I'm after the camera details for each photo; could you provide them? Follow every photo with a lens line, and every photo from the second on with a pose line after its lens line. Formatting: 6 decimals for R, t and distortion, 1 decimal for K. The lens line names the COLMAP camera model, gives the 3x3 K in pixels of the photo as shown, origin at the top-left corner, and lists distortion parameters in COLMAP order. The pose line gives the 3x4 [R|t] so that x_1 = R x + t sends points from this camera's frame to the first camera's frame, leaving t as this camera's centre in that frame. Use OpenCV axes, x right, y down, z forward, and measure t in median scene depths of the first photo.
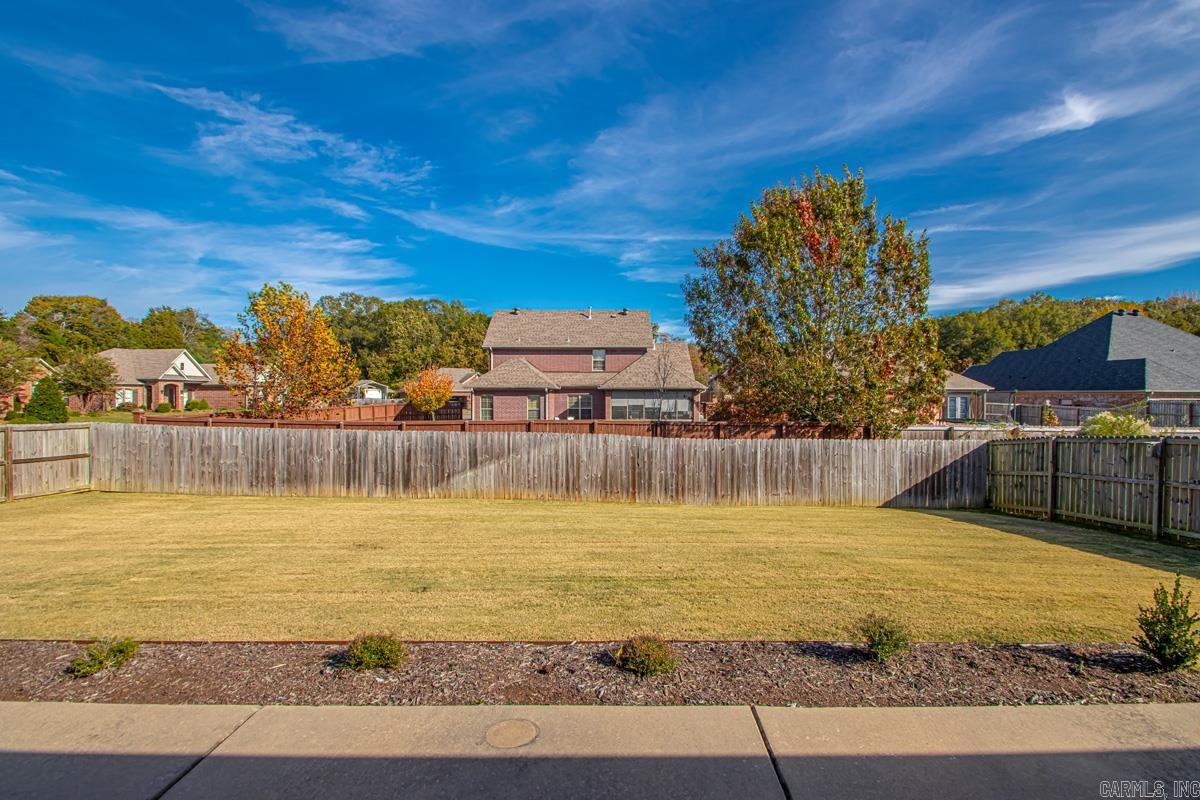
lens RADIAL K [[557.5, 0, 610.6], [0, 557.5, 400.3], [0, 0, 1]] dist [0.017732, -0.018876]
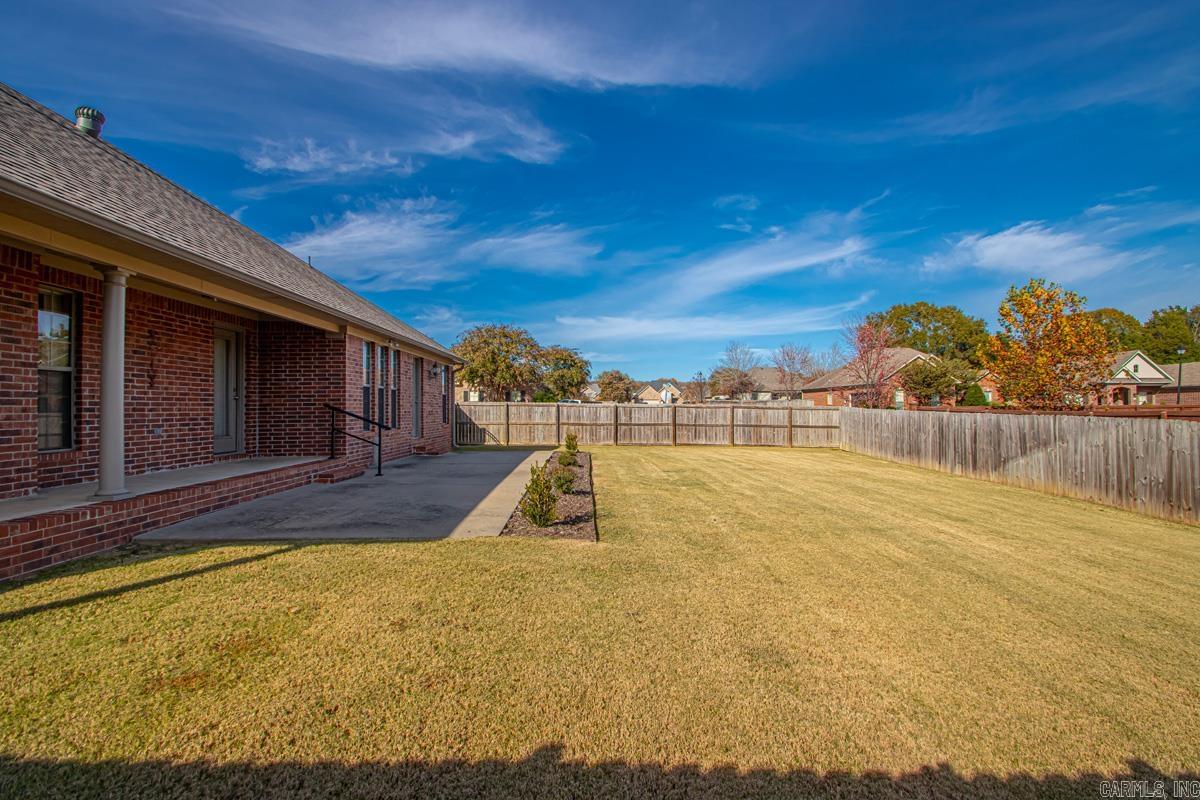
lens RADIAL K [[557.5, 0, 610.6], [0, 557.5, 400.3], [0, 0, 1]] dist [0.017732, -0.018876]
pose [[0.013748, -0.017988, -0.999744, 0.659921], [-0.003297, 0.999832, -0.018035, 0.050730], [0.999900, 0.003544, 0.013687, 0.309967]]
